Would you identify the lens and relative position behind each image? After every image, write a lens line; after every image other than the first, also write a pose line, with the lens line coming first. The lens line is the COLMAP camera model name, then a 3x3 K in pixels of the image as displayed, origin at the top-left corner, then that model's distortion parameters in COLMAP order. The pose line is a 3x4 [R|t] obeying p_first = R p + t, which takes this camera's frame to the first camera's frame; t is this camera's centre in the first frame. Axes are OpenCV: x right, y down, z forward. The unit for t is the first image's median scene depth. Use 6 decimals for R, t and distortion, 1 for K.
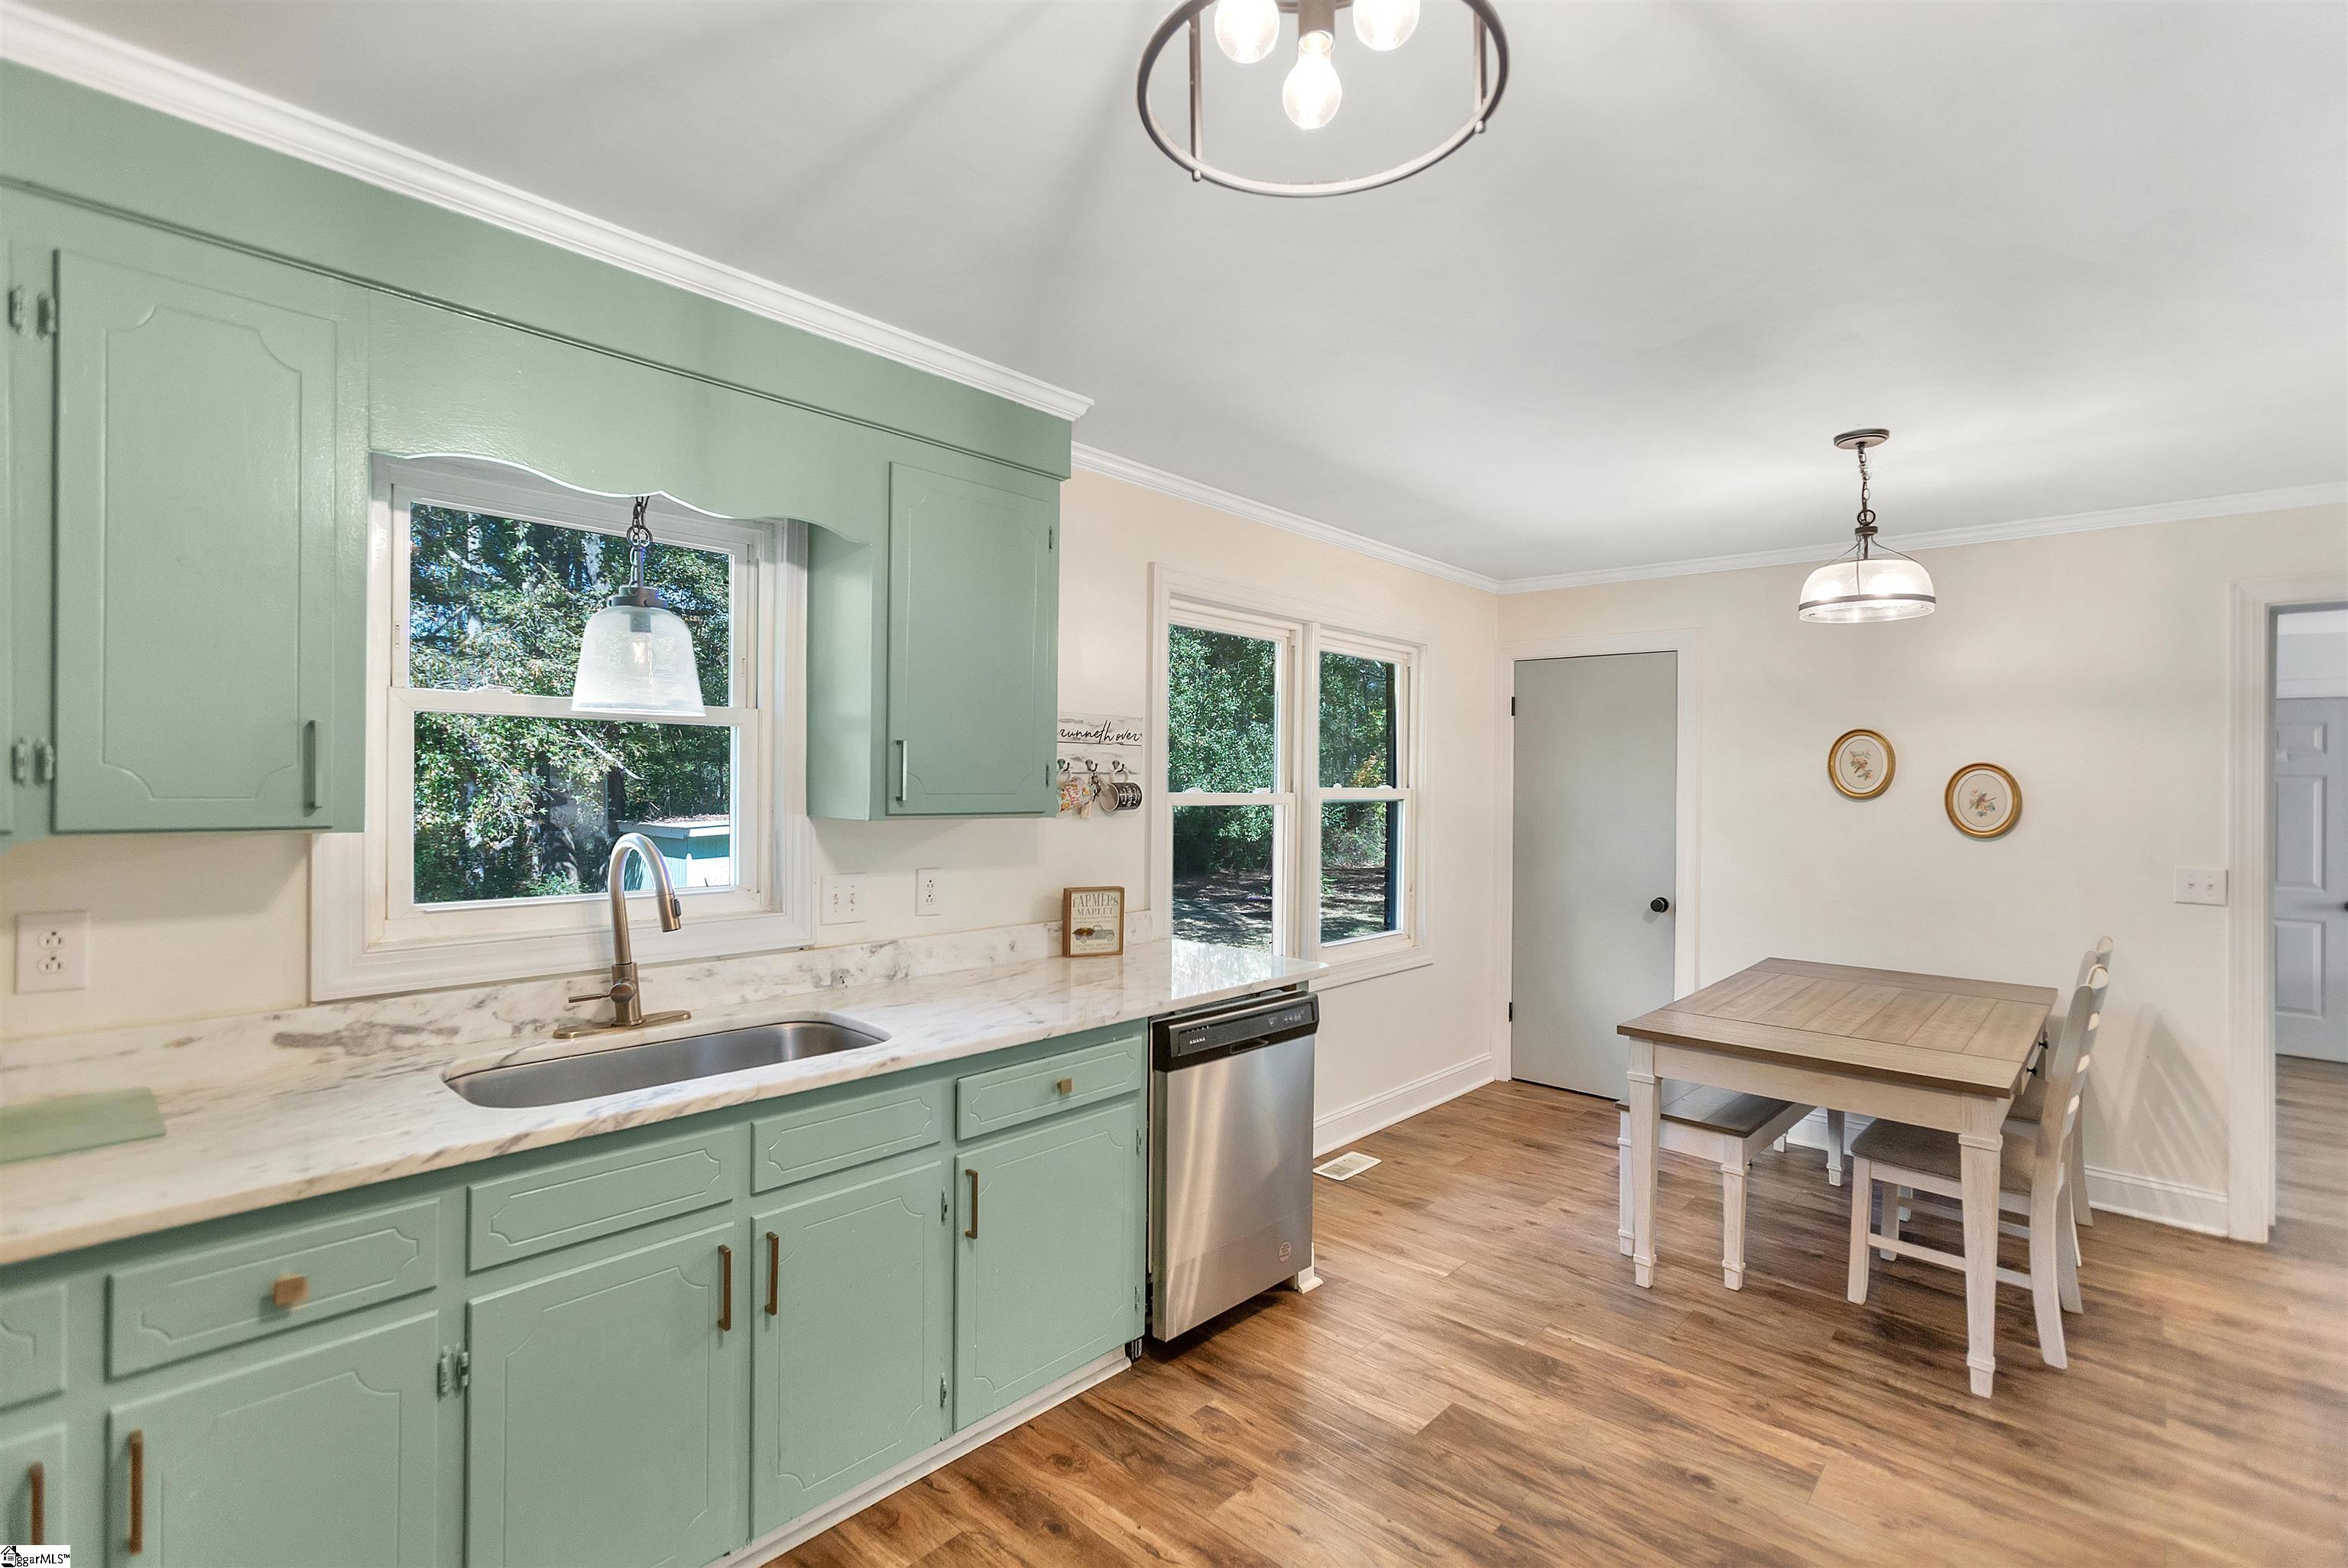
lens RADIAL K [[1086.9, 0, 1174.0], [0, 1086.9, 775.7], [0, 0, 1]] dist [-0.001718, 0.005095]
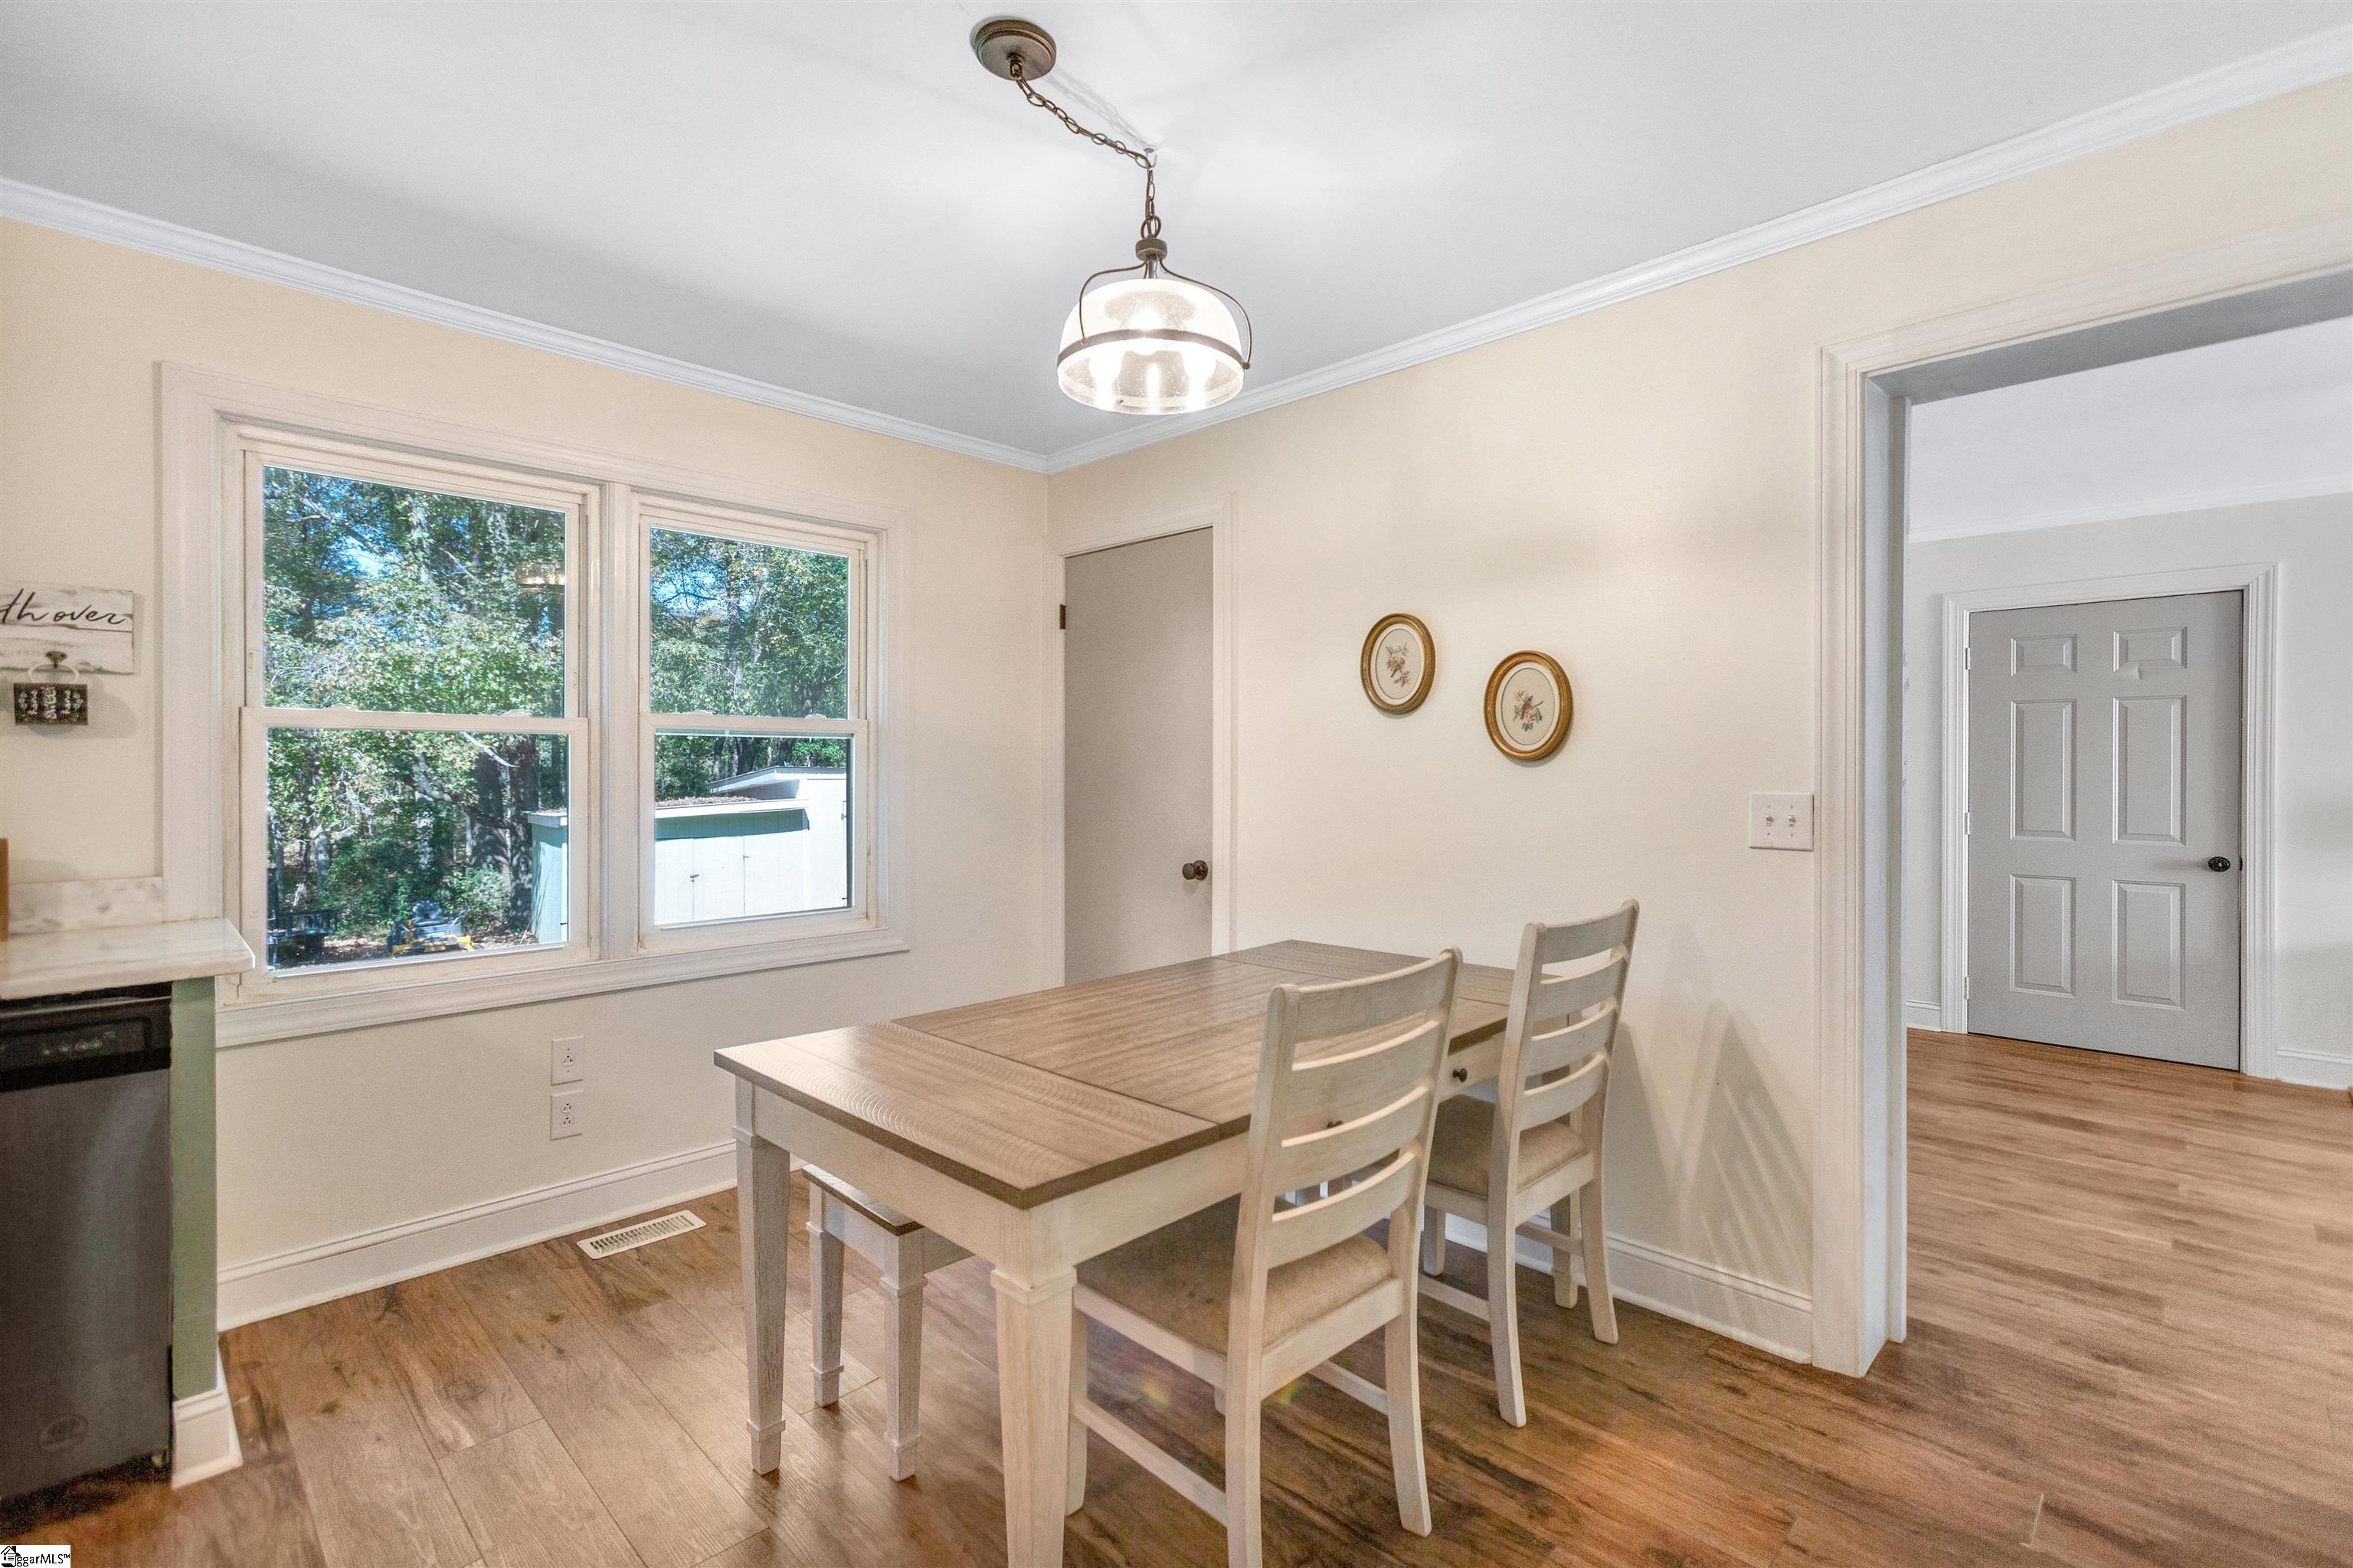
lens RADIAL K [[1071.5, 0, 1168.4], [0, 1071.5, 776.3], [0, 0, 1]] dist [-0.020225, 0.014466]
pose [[0.998933, -0.016678, -0.043059, 0.624239], [0.017075, 0.999815, 0.008889, 0.064906], [0.042903, -0.009615, 0.999033, 0.363870]]
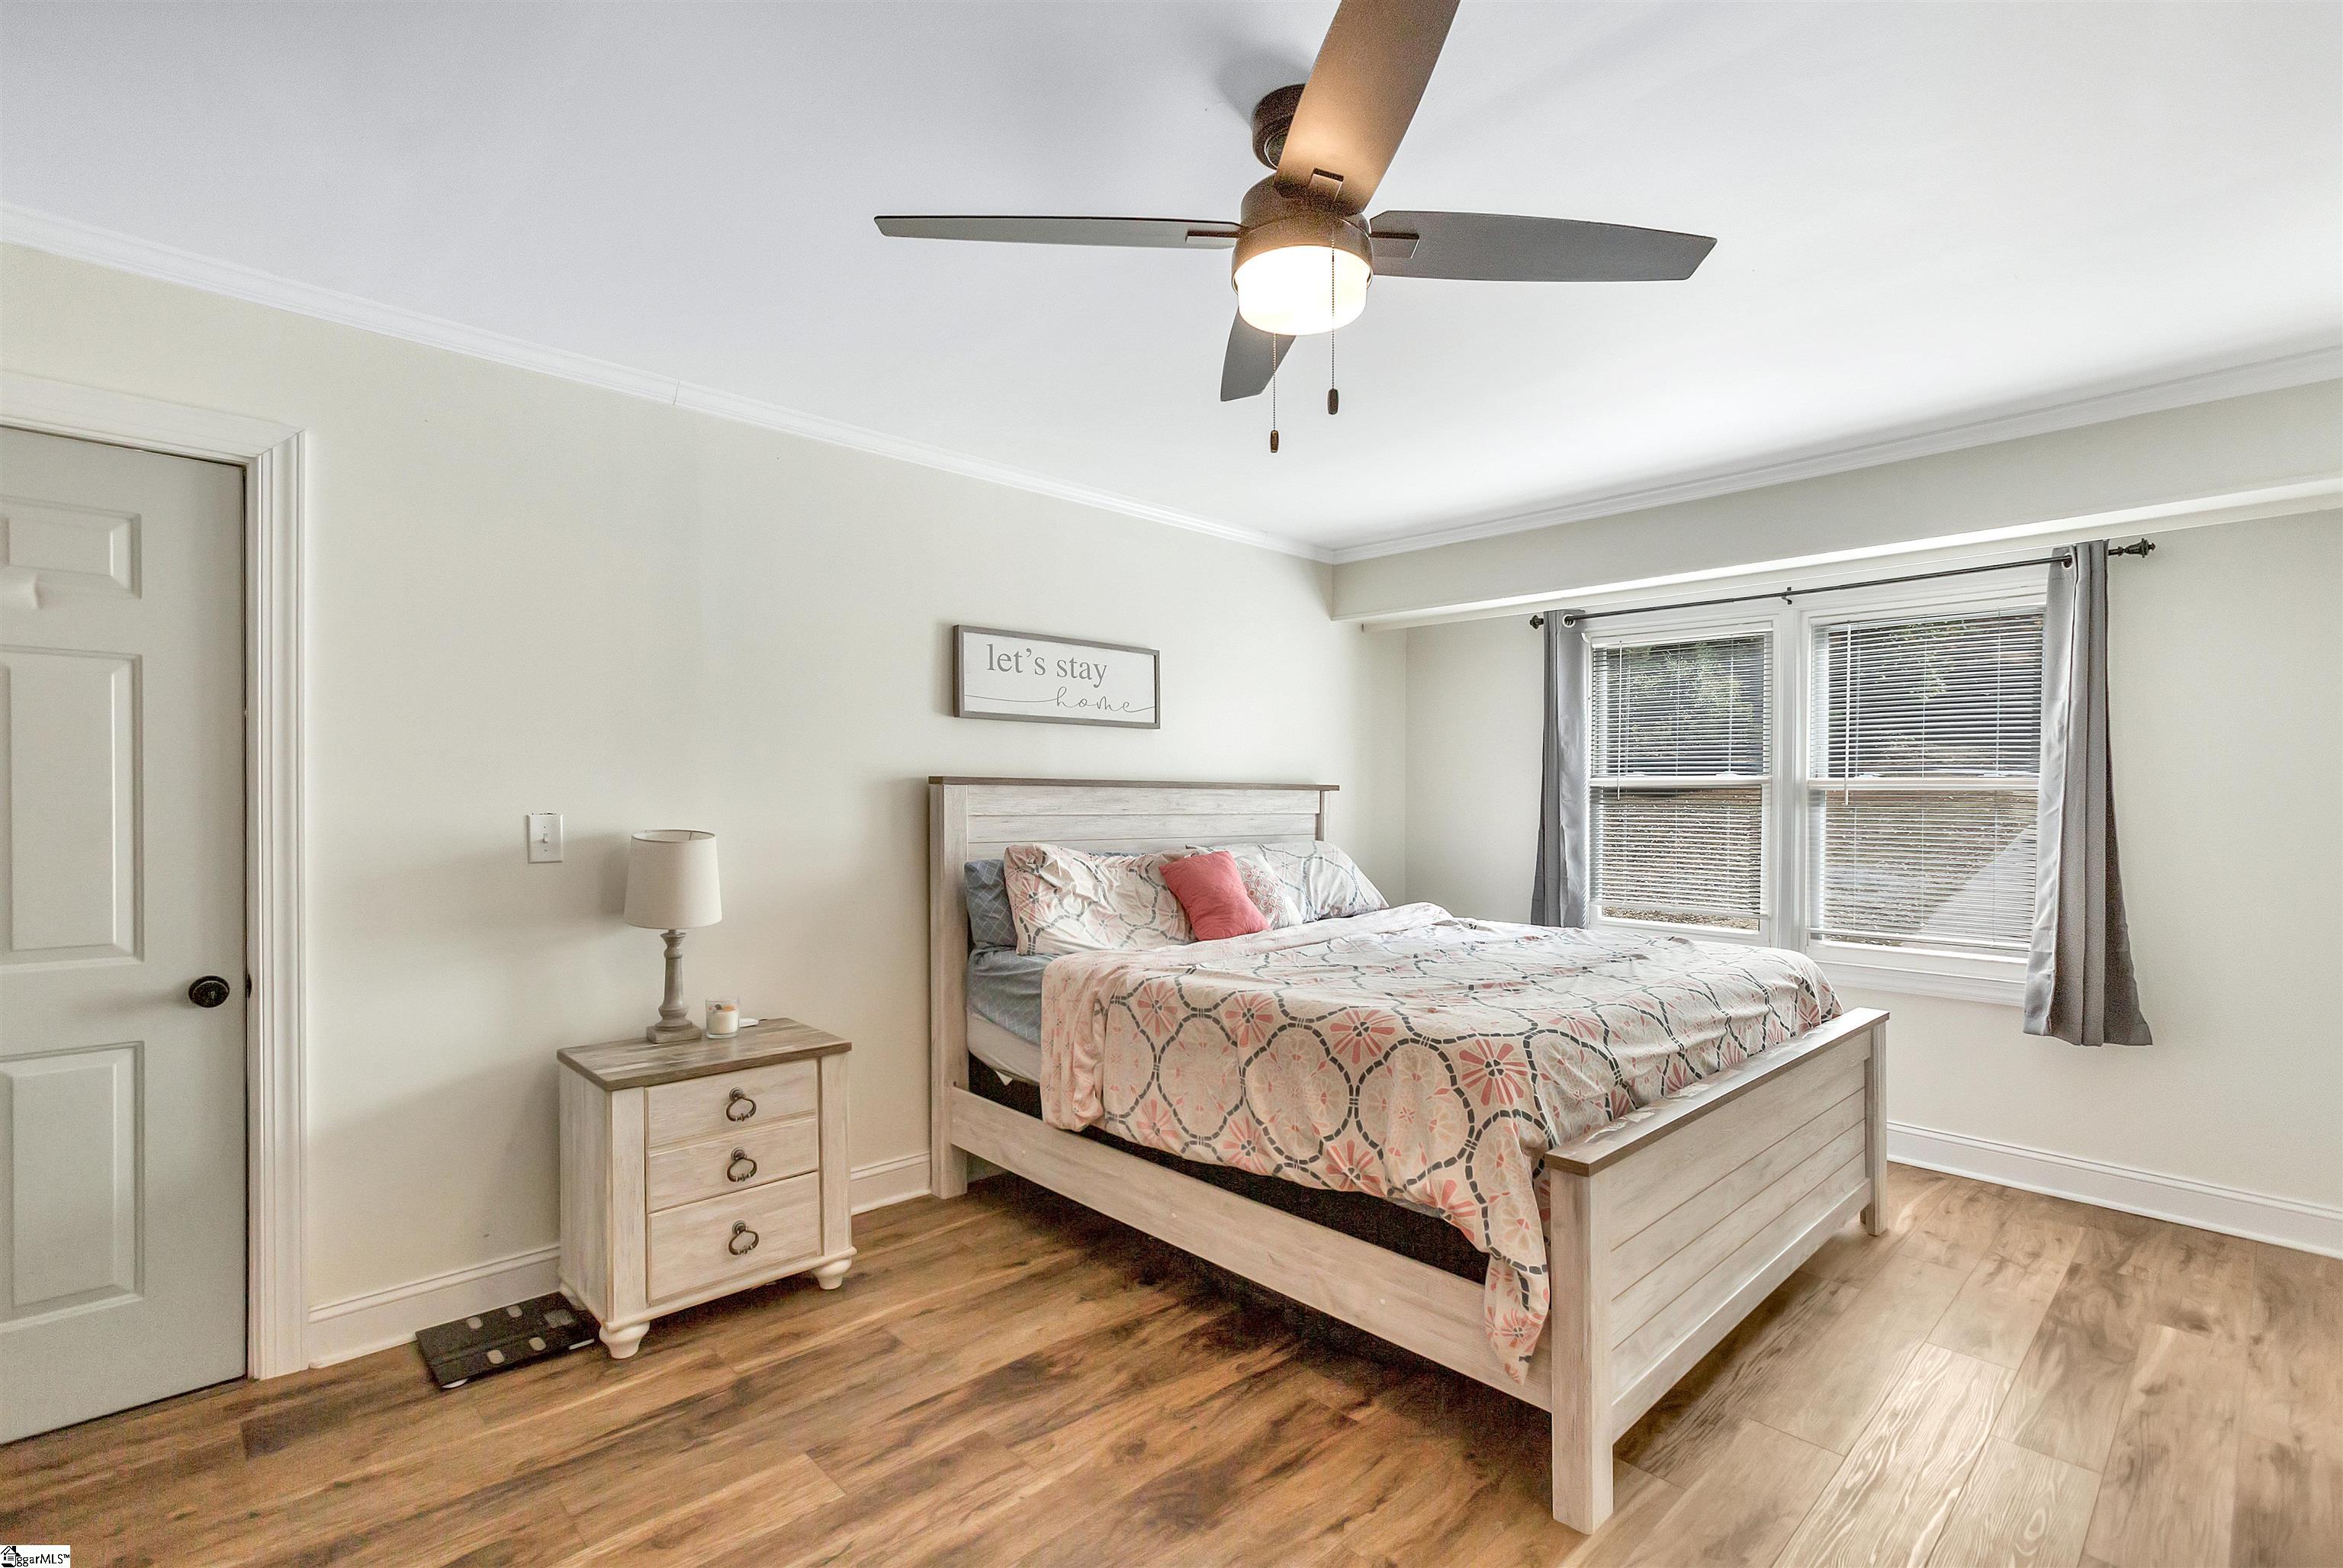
lens RADIAL K [[1039.1, 0, 1160.2], [0, 1039.1, 815.4], [0, 0, 1]] dist [0.000954, 0.000885]
pose [[0.082900, -0.027054, 0.996191, 1.237122], [-0.005231, 0.999606, 0.027582, 0.074774], [-0.996544, -0.007497, 0.082726, 1.054822]]
